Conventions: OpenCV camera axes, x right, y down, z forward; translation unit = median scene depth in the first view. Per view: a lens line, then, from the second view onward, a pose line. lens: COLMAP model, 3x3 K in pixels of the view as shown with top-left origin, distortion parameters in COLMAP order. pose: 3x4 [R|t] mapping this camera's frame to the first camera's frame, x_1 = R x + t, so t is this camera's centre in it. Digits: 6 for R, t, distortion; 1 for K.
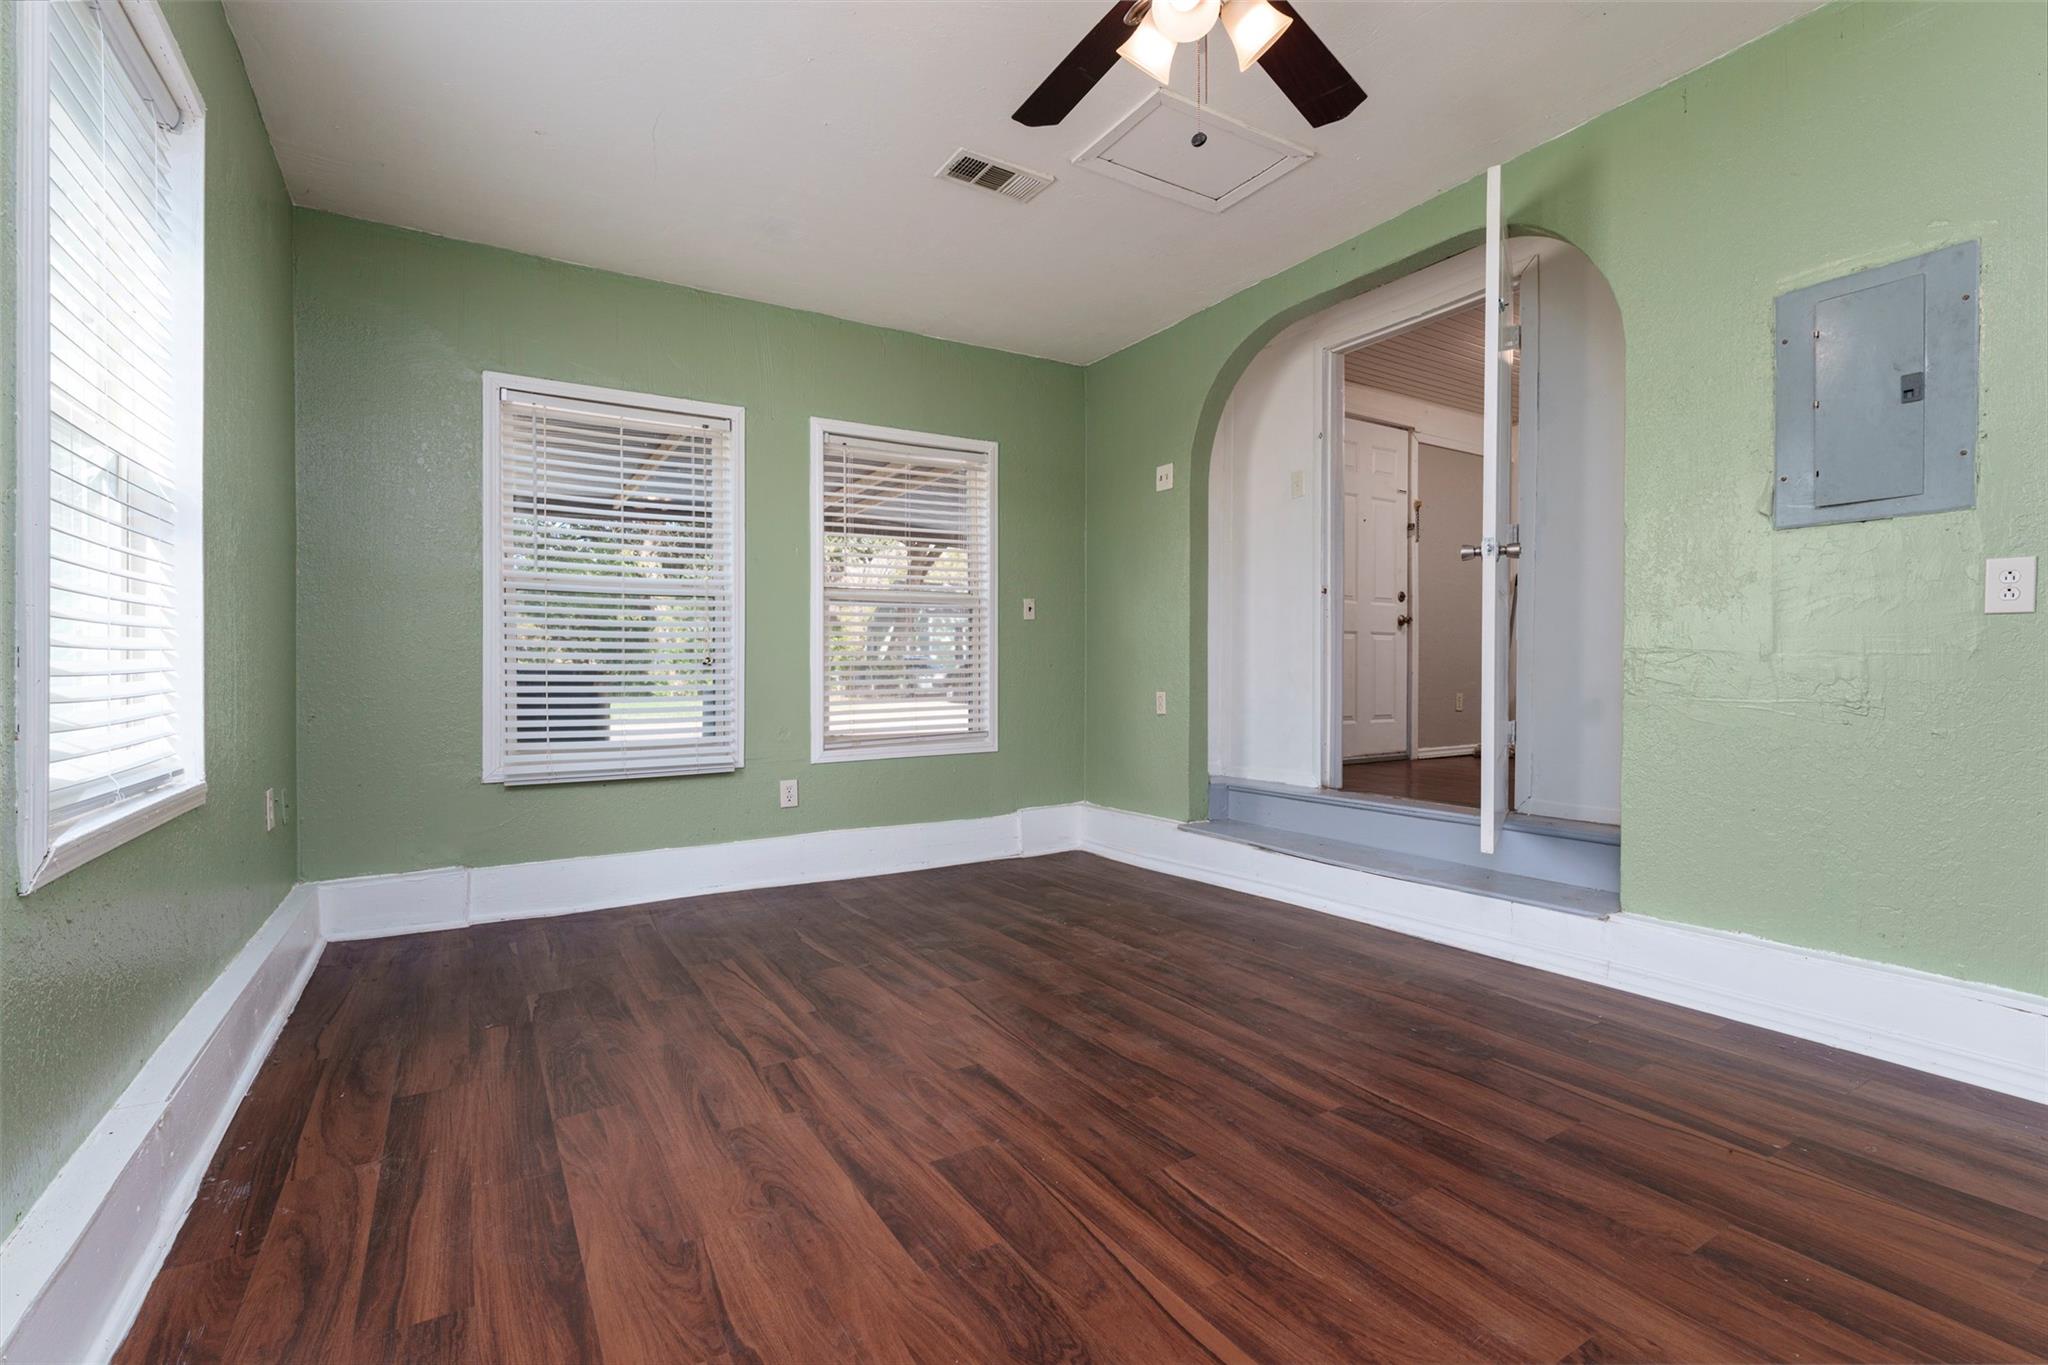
lens RADIAL K [[917.1, 0, 1024.0], [0, 917.1, 682.5], [0, 0, 1]] dist [-0.000175, -0.000017]
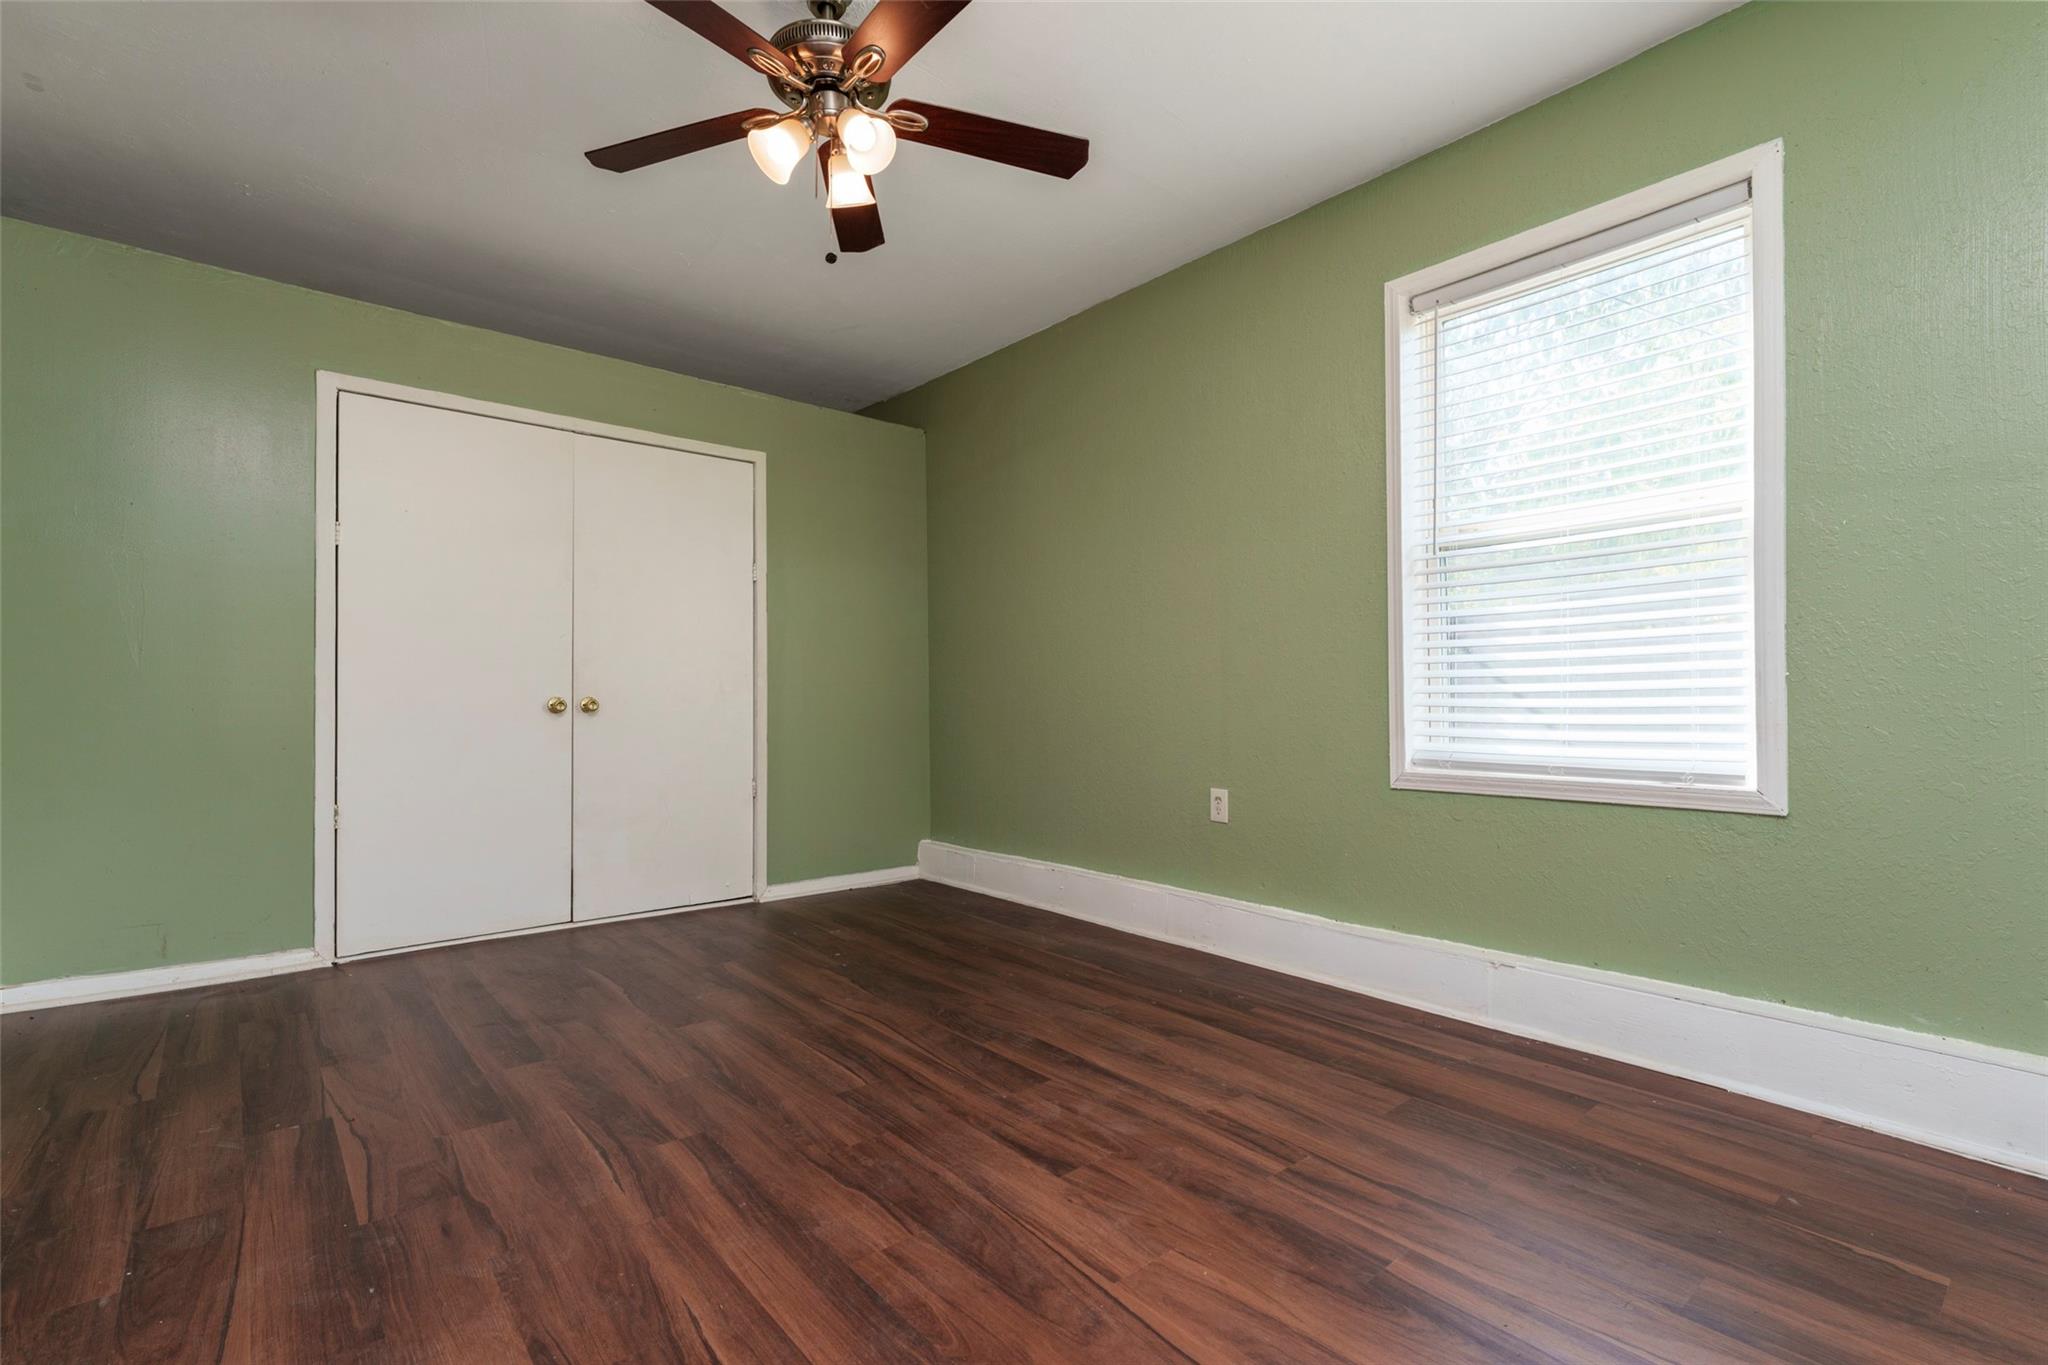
lens RADIAL K [[917.1, 0, 1024.0], [0, 917.1, 682.5], [0, 0, 1]] dist [-0.000175, -0.000017]
pose [[-0.987521, 0.002997, -0.157457, 0.115345], [0.003677, 0.999985, -0.004023, -0.016509], [0.157443, -0.004552, -0.987518, 1.953059]]
